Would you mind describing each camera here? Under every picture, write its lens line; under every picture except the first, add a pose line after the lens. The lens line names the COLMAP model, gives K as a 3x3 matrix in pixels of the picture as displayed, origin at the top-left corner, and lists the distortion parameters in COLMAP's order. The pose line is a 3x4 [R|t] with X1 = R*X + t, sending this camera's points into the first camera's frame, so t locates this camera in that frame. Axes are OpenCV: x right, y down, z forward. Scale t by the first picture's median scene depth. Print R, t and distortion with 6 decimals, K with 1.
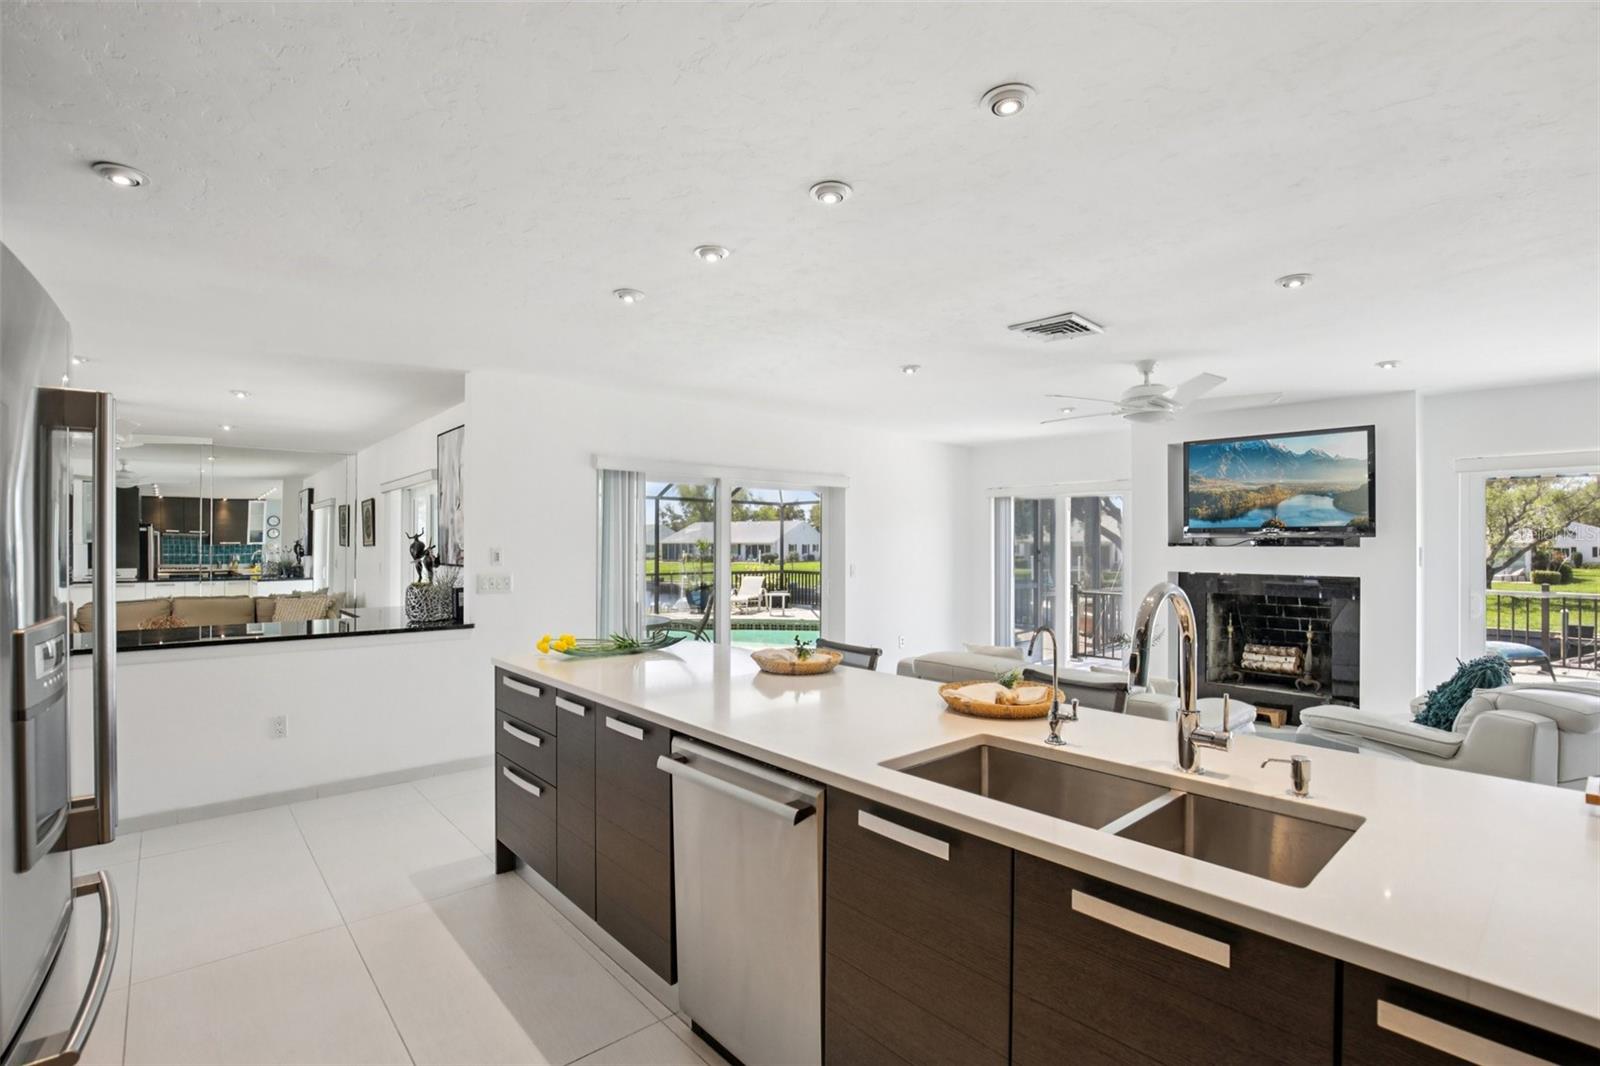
lens RADIAL K [[723.2, 0, 826.7], [0, 723.2, 537.4], [0, 0, 1]] dist [-0.000862, 0.000028]
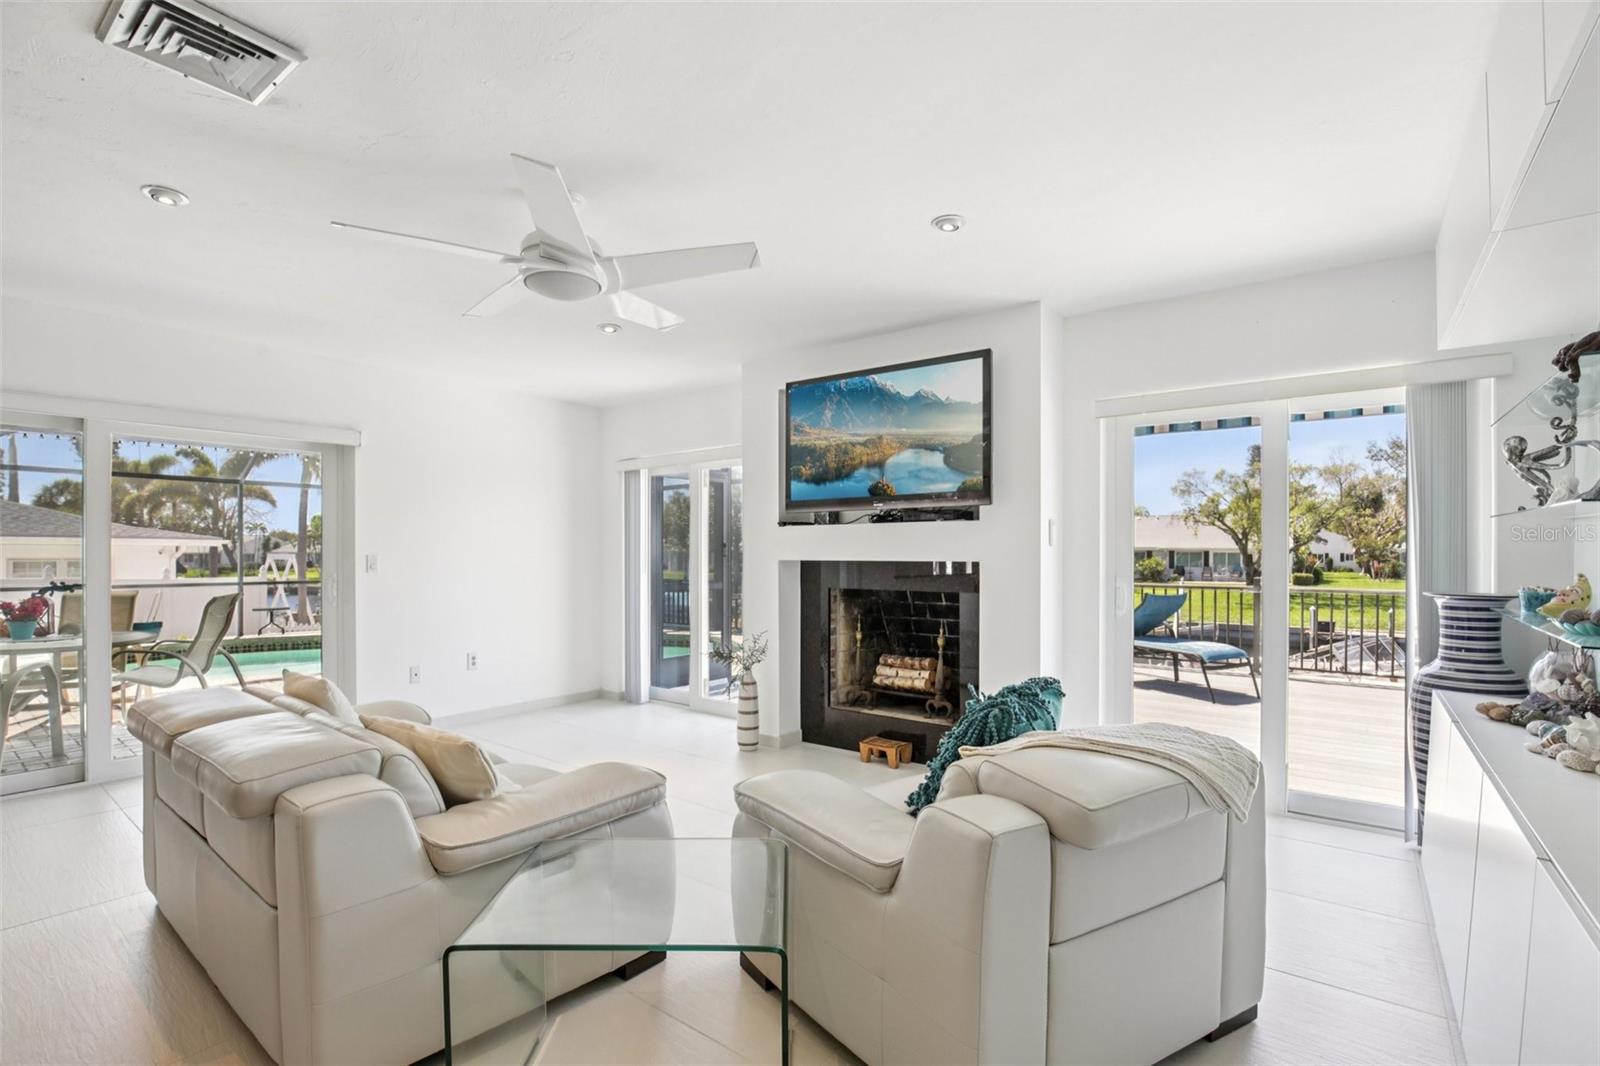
lens RADIAL K [[726.9, 0, 790.9], [0, 726.9, 554.4], [0, 0, 1]] dist [-0.002119, -0.000172]
pose [[0.986203, -0.003418, 0.165505, 0.368679], [0.001435, 0.999926, 0.012100, 0.032938], [-0.165534, -0.011695, 0.986135, 0.265008]]
